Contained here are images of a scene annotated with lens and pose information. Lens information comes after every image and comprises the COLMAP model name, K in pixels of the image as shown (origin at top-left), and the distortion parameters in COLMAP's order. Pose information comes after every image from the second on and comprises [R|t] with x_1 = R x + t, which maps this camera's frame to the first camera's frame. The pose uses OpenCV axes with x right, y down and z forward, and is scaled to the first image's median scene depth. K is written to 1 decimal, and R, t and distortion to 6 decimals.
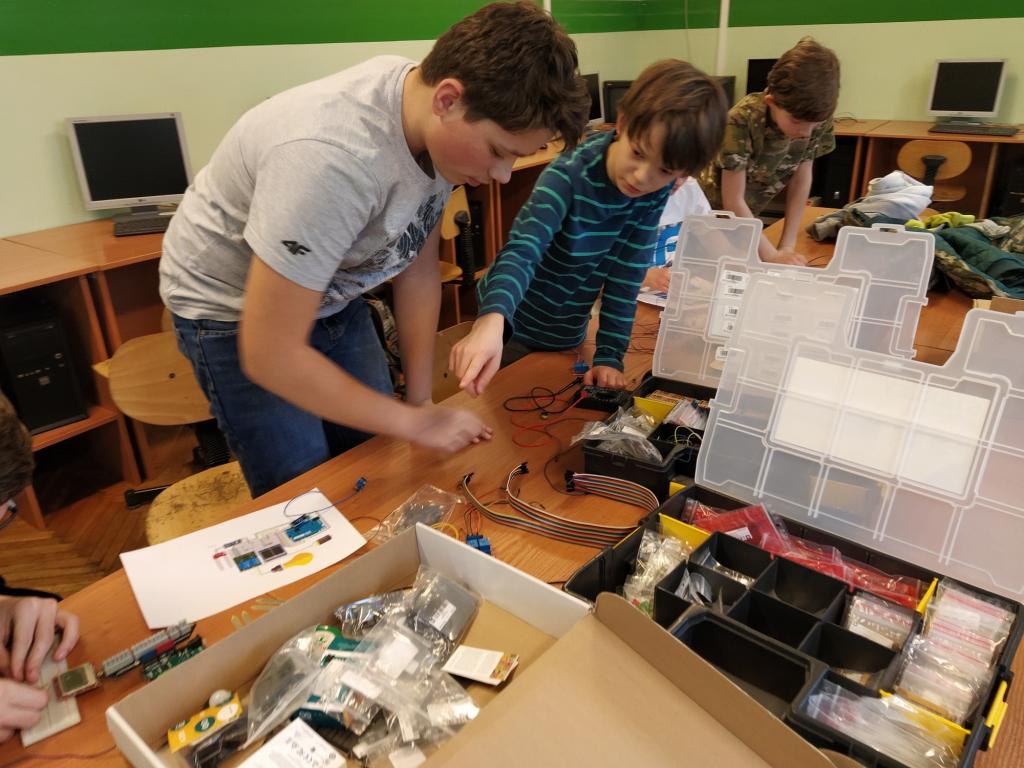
lens RADIAL K [[804.5, 0, 505.2], [0, 804.5, 385.4], [0, 0, 1]] dist [0.063215, -0.091571]
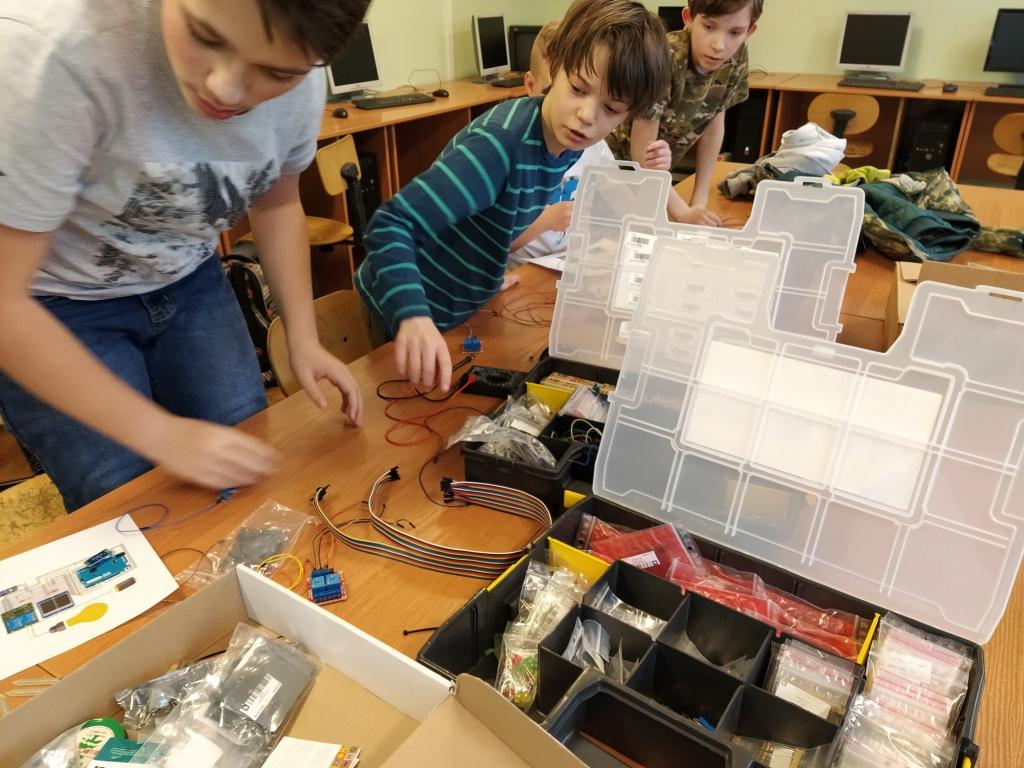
lens RADIAL K [[804.5, 0, 513.3], [0, 804.5, 393.0], [0, 0, 1]] dist [0.063215, -0.091571]
pose [[0.993835, -0.024771, 0.108065, 0.066007], [0.018230, 0.997965, 0.061102, -0.033107], [-0.109358, -0.058756, 0.992264, 0.192261]]
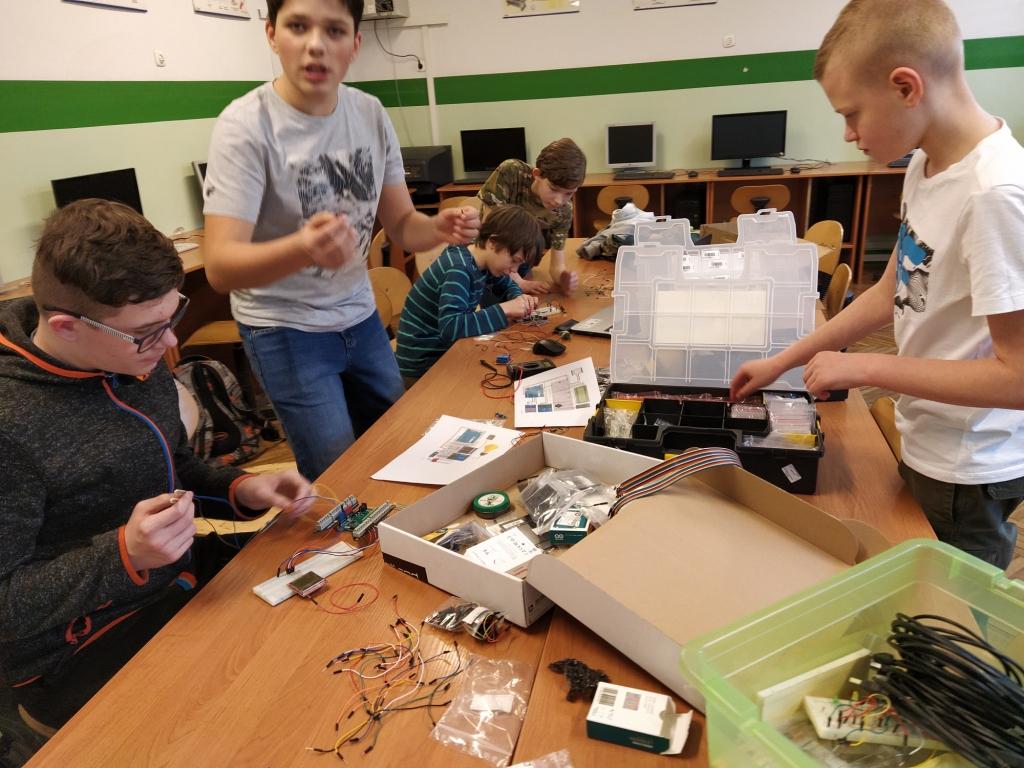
lens RADIAL K [[804.5, 0, 511.2], [0, 804.5, 388.8], [0, 0, 1]] dist [0.063215, -0.091571]
pose [[0.910740, -0.157692, 0.381689, -0.727099], [0.189314, 0.980815, -0.046502, 0.178466], [-0.367033, 0.114611, 0.923120, -0.356467]]
